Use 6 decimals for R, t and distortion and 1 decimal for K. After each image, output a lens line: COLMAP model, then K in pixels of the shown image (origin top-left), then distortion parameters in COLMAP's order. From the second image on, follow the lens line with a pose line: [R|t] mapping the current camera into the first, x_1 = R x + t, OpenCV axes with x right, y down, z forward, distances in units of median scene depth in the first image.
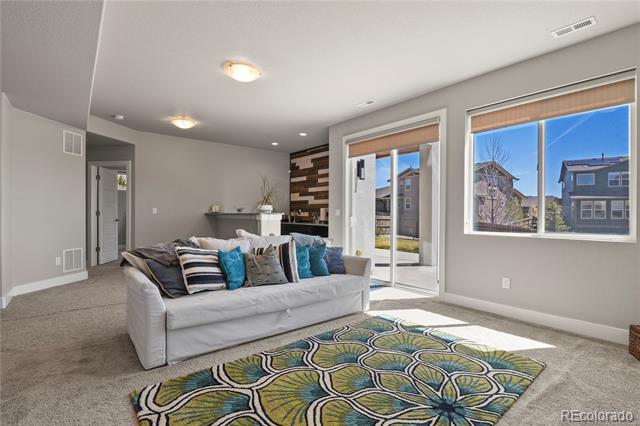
lens RADIAL K [[309.4, 0, 323.5], [0, 309.4, 213.9], [0, 0, 1]] dist [-0.011713, -0.001349]
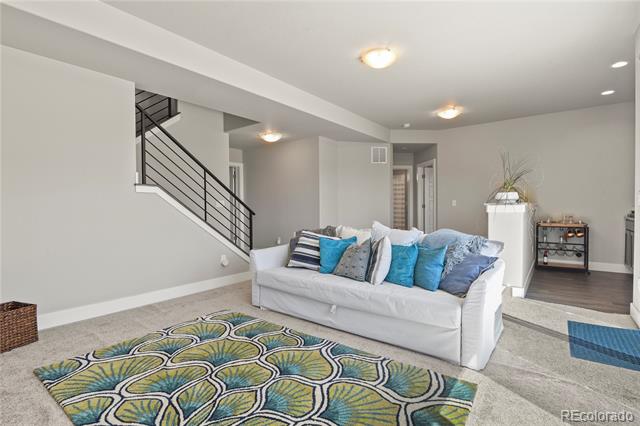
lens RADIAL K [[309.4, 0, 323.5], [0, 309.4, 213.9], [0, 0, 1]] dist [-0.011713, -0.001349]
pose [[0.242841, 0.012830, -0.969981, 0.792674], [0.006762, 0.999866, 0.014918, 0.015764], [0.970042, -0.010182, 0.242722, 0.746529]]
